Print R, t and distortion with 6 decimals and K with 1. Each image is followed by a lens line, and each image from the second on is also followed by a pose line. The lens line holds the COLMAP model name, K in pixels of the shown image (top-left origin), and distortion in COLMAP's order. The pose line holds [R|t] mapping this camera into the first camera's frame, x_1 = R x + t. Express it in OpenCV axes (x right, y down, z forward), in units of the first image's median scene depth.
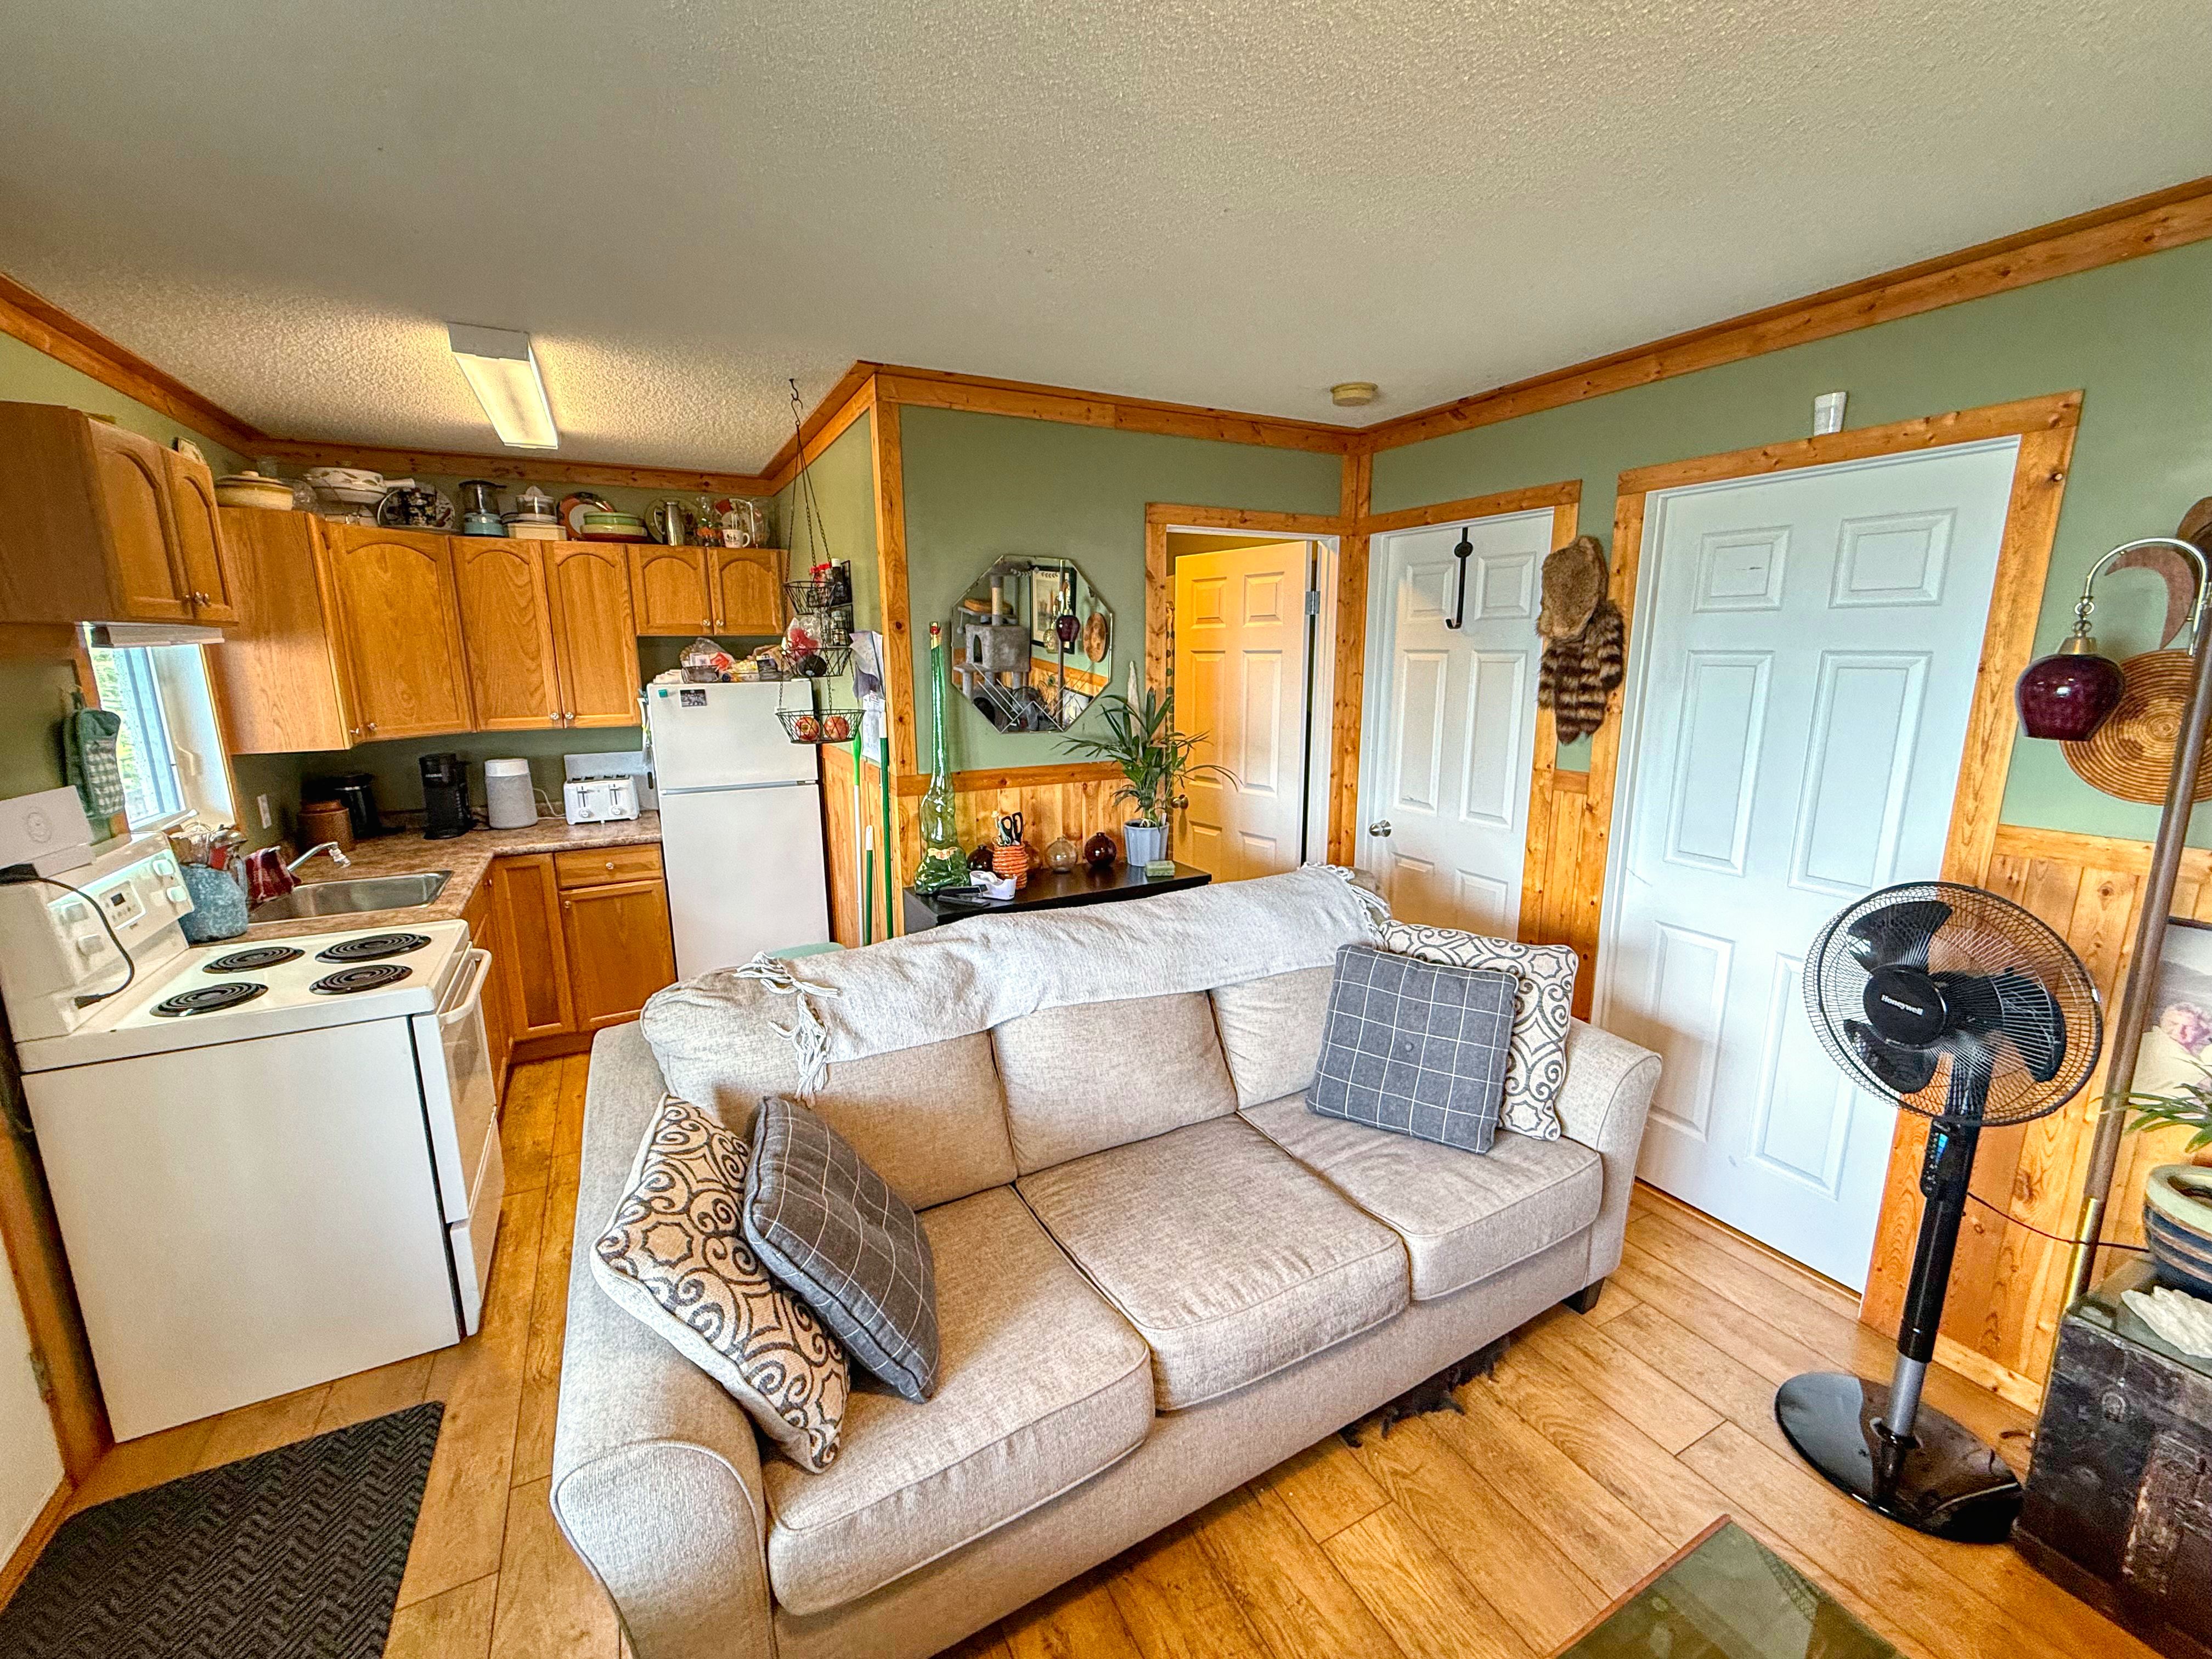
lens RADIAL K [[915.3, 0, 1106.0], [0, 915.3, 829.5], [0, 0, 1]] dist [0.002209, 0.000809]
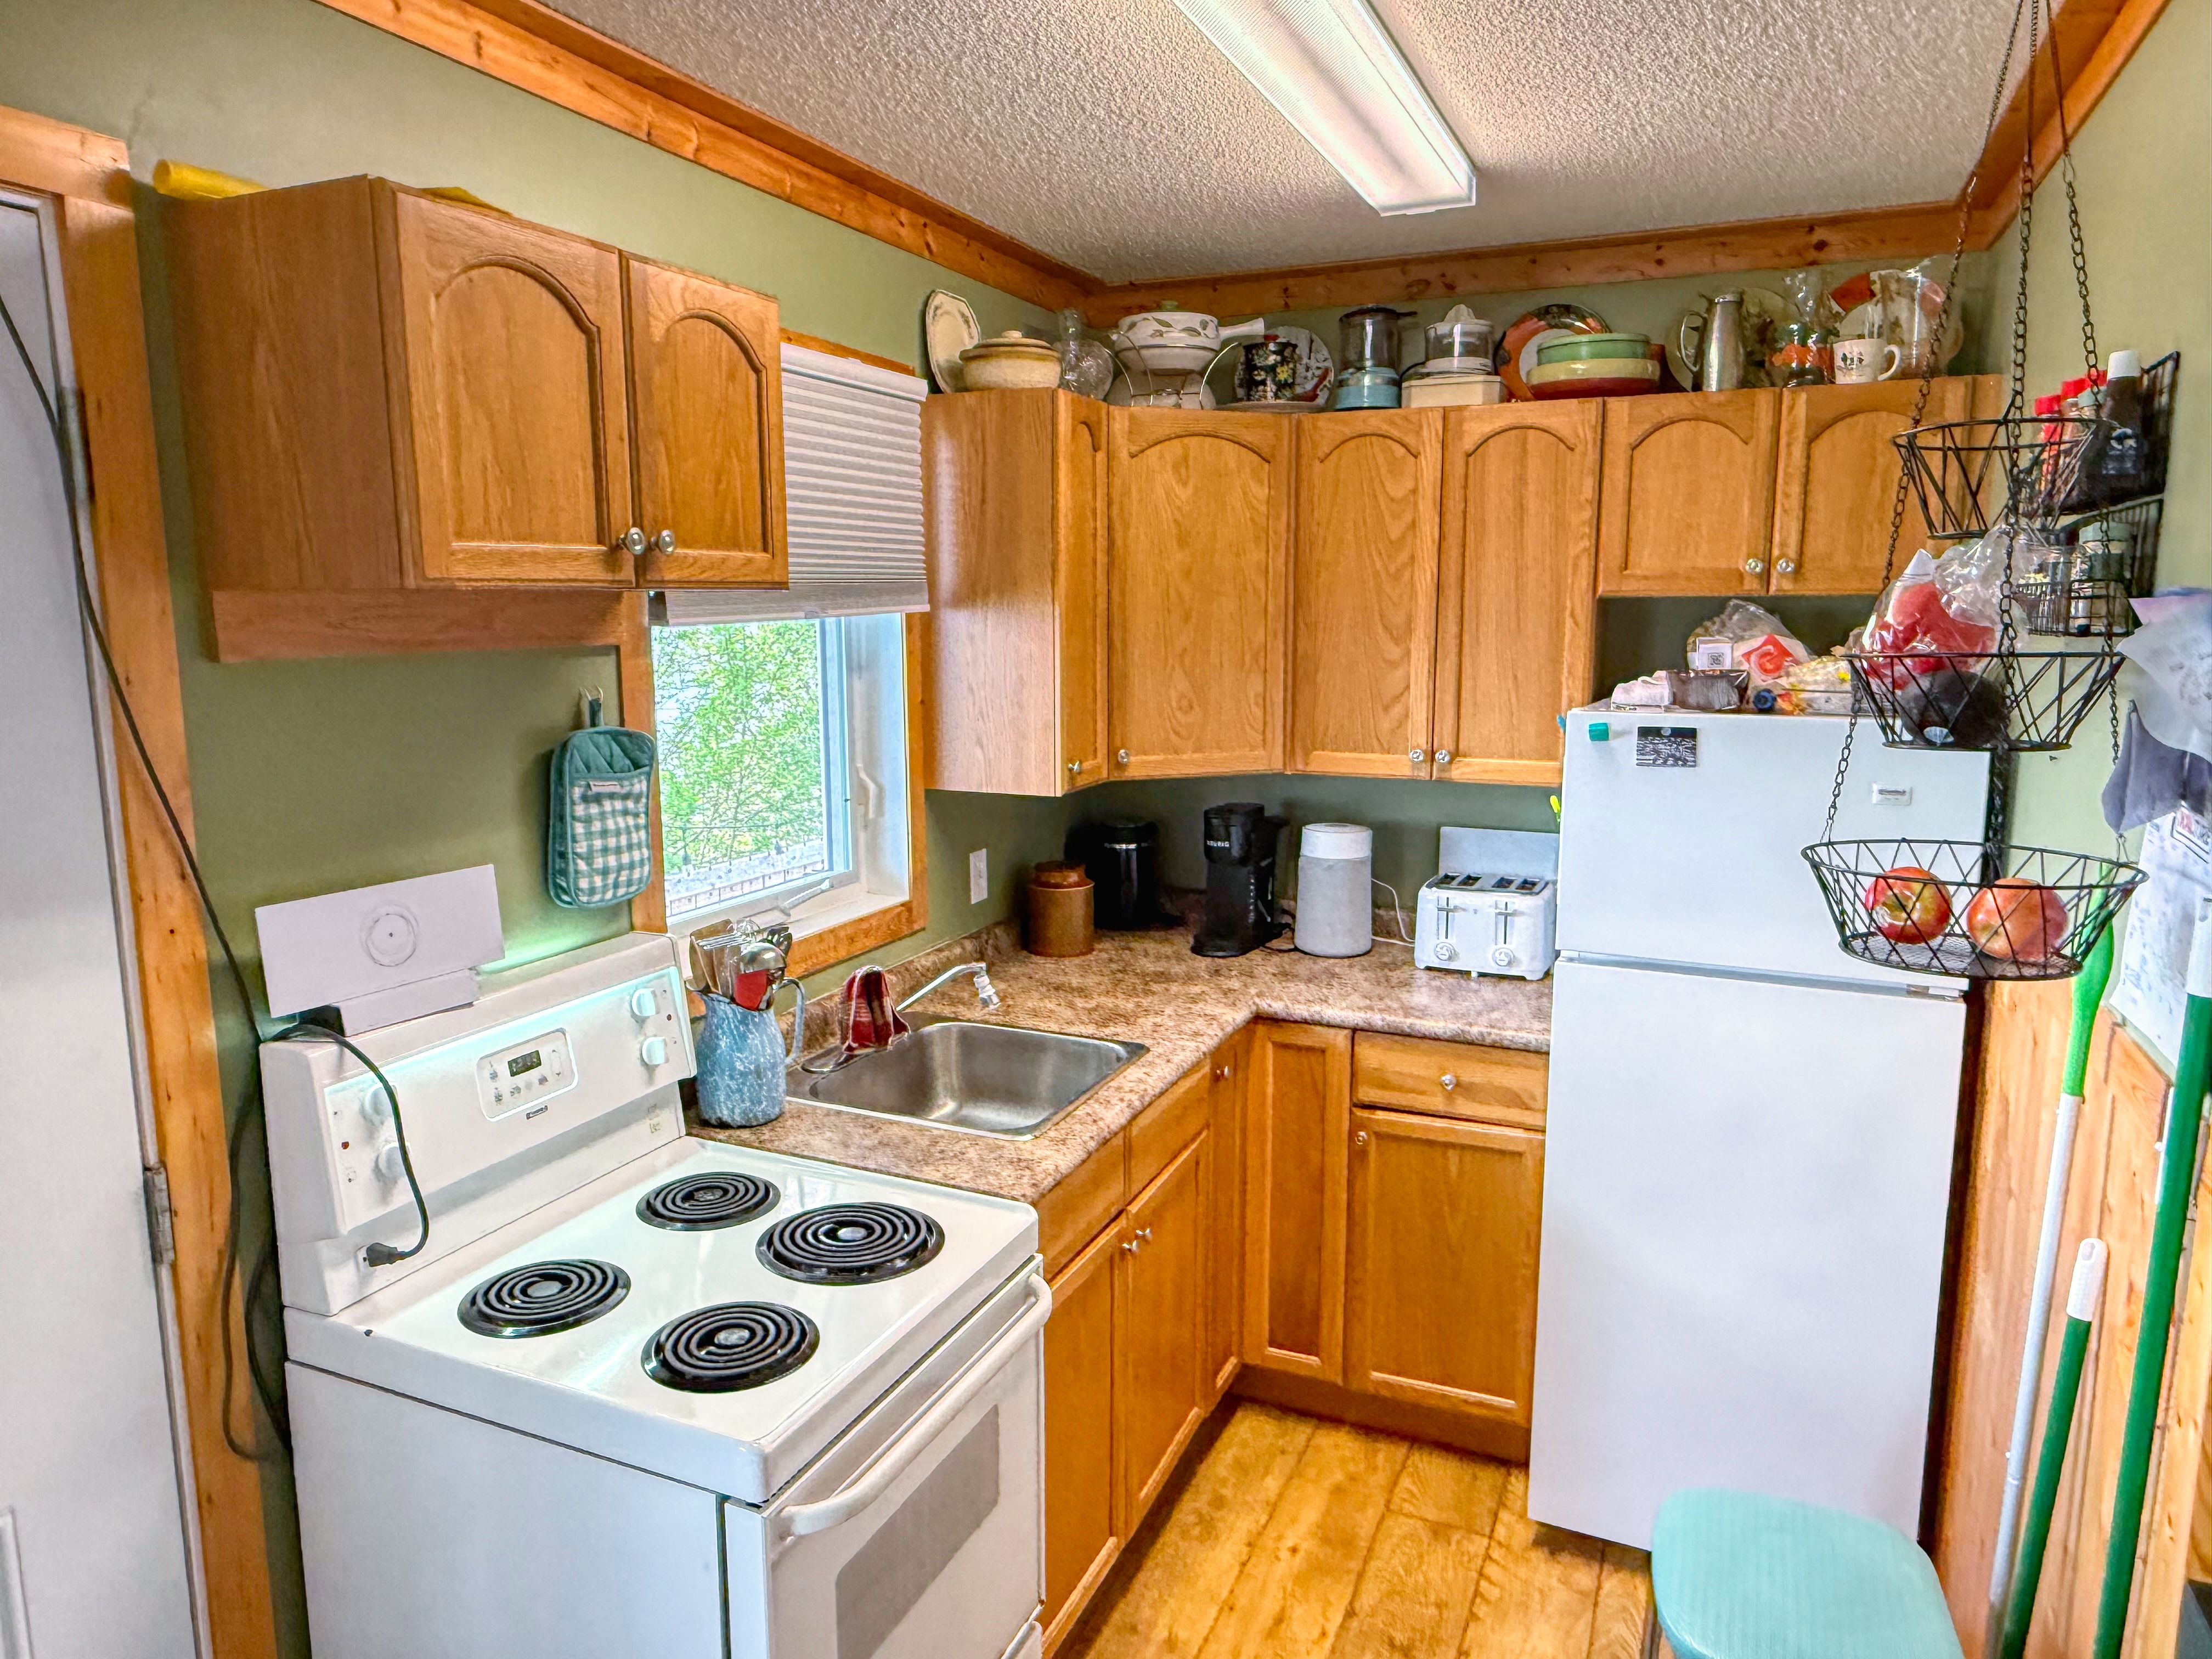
lens RADIAL K [[1430.9, 0, 1091.9], [0, 1430.9, 827.2], [0, 0, 1]] dist [0.003206, 0.000918]
pose [[0.615032, 0.127491, -0.778127, -0.117172], [-0.158374, 0.986705, 0.036486, -0.104417], [0.772433, 0.100795, 0.627046, 0.458615]]
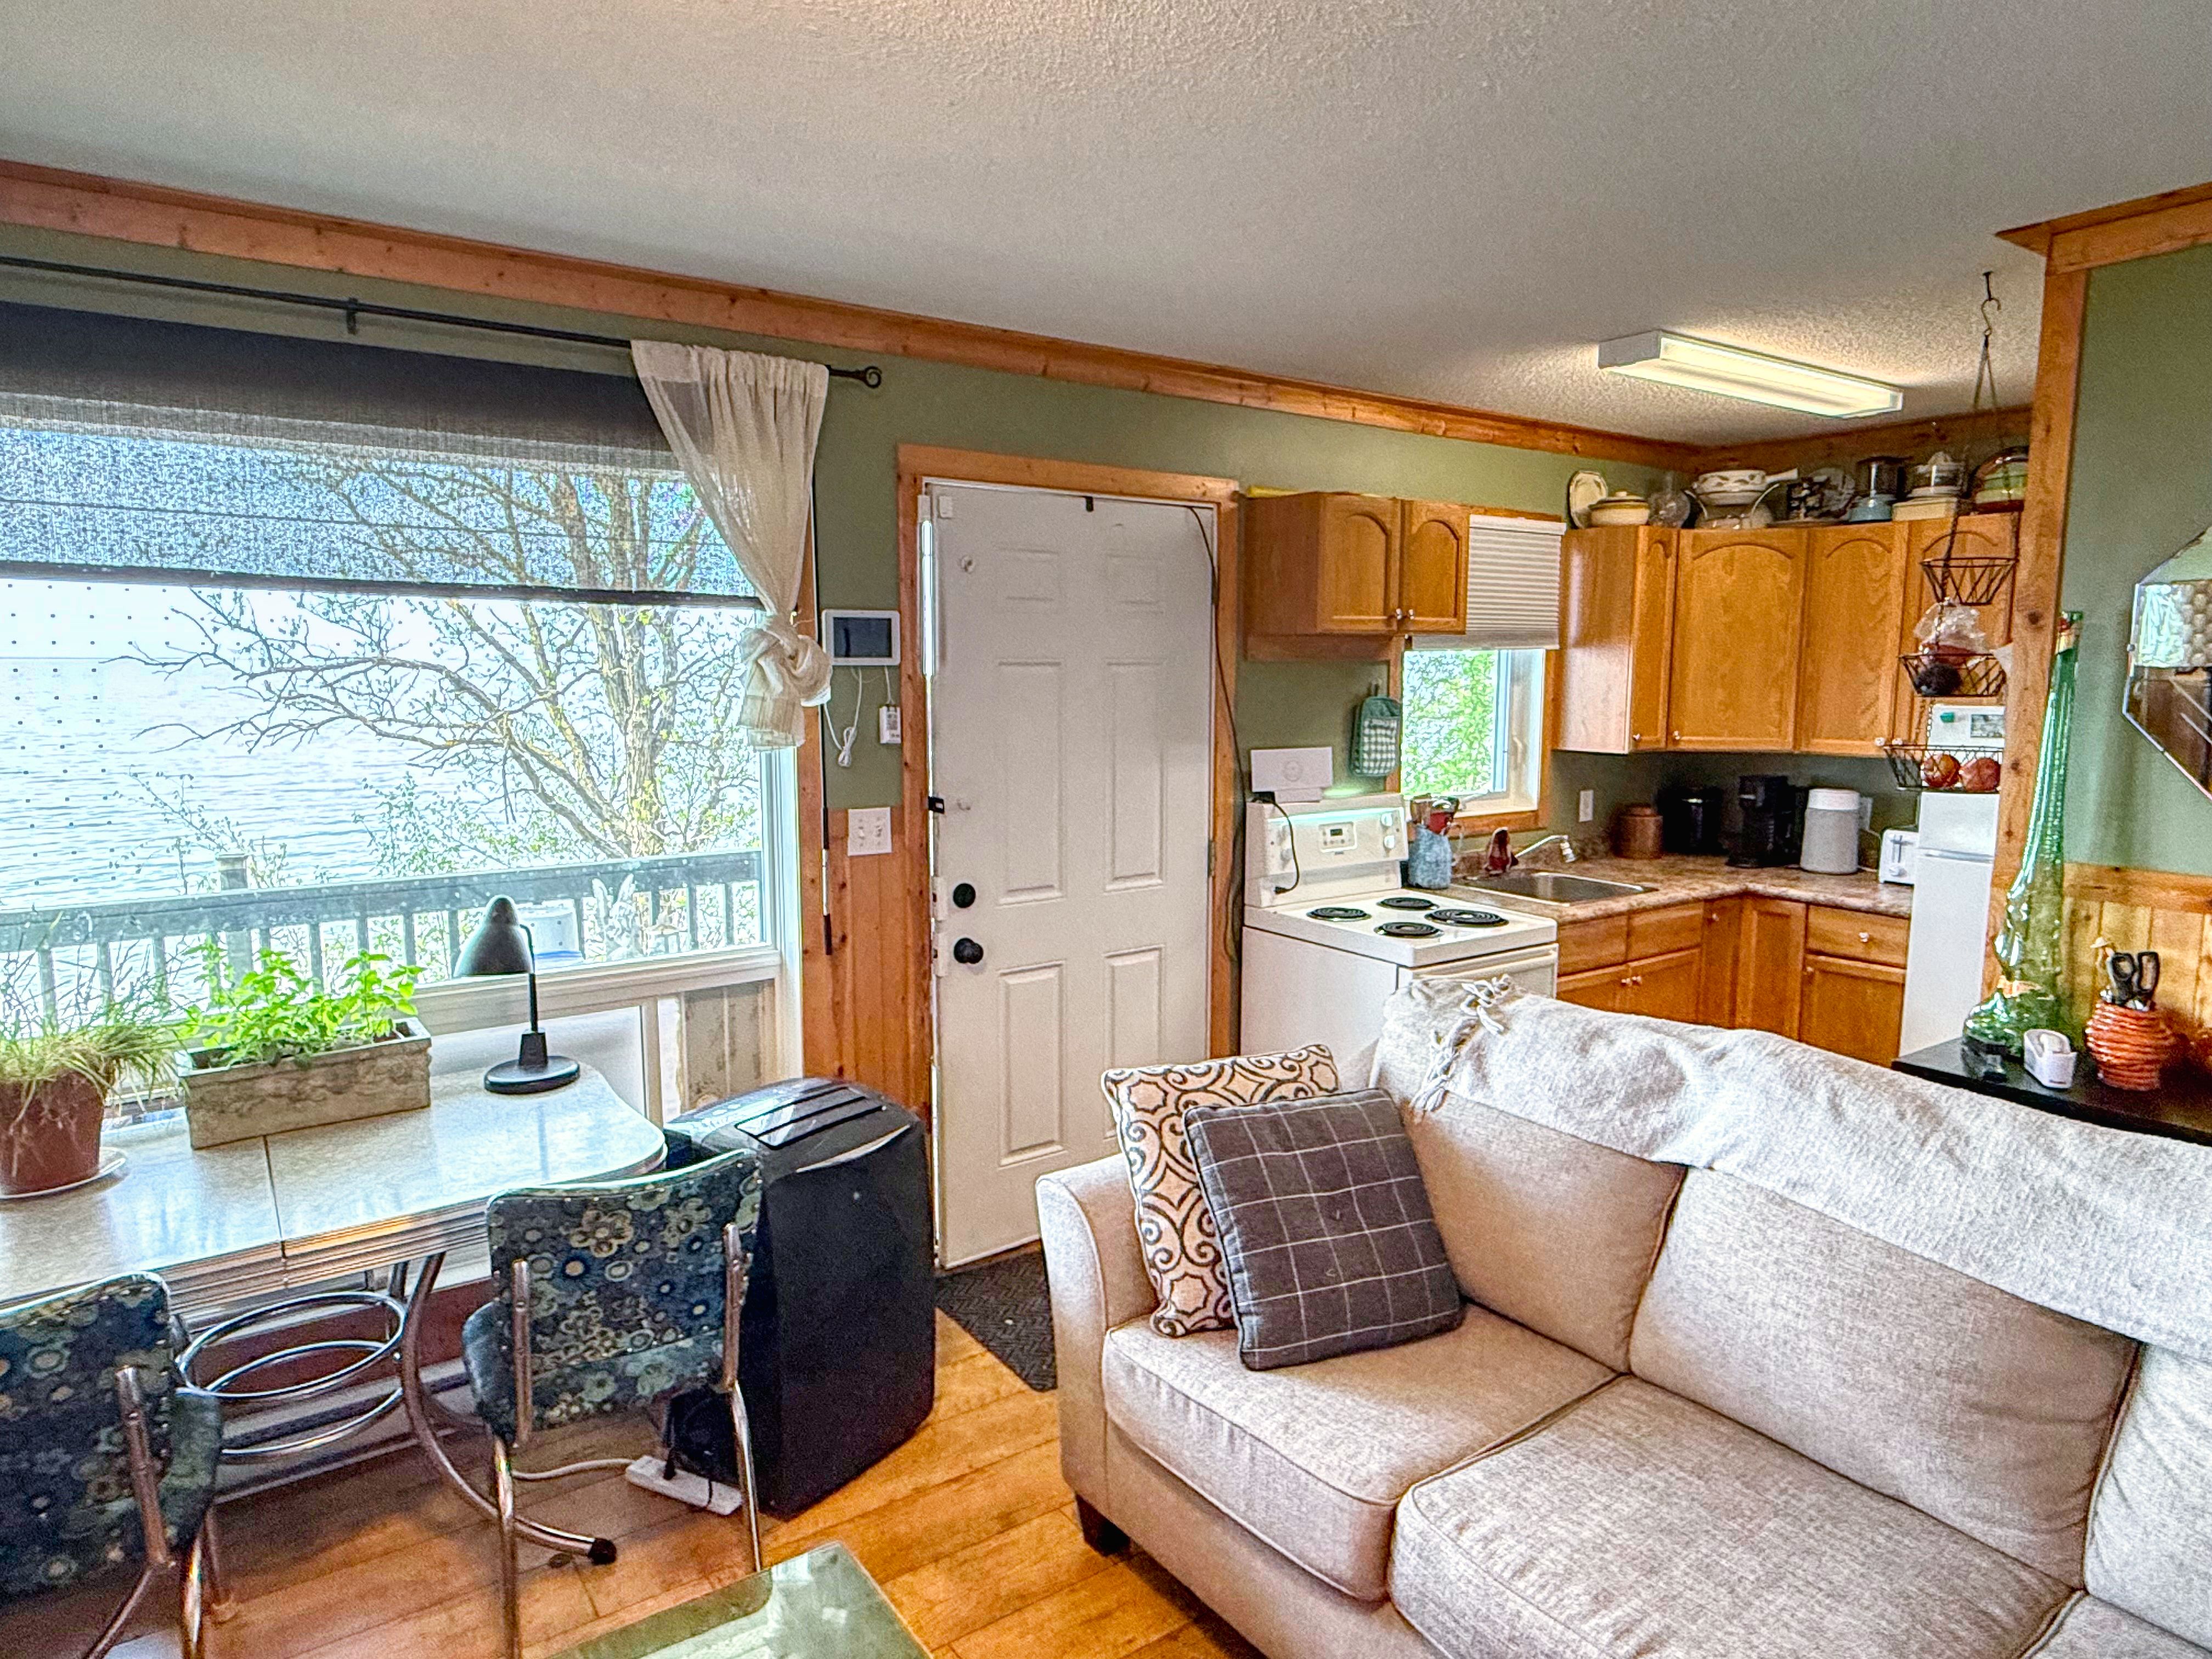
lens RADIAL K [[1326.0, 0, 1102.6], [0, 1326.0, 833.4], [0, 0, 1]] dist [0.003009, 0.000368]
pose [[0.125463, 0.134333, -0.982962, 0.547253], [-0.201280, 0.973632, 0.107367, -0.042589], [0.971466, 0.184380, 0.149193, 0.239508]]
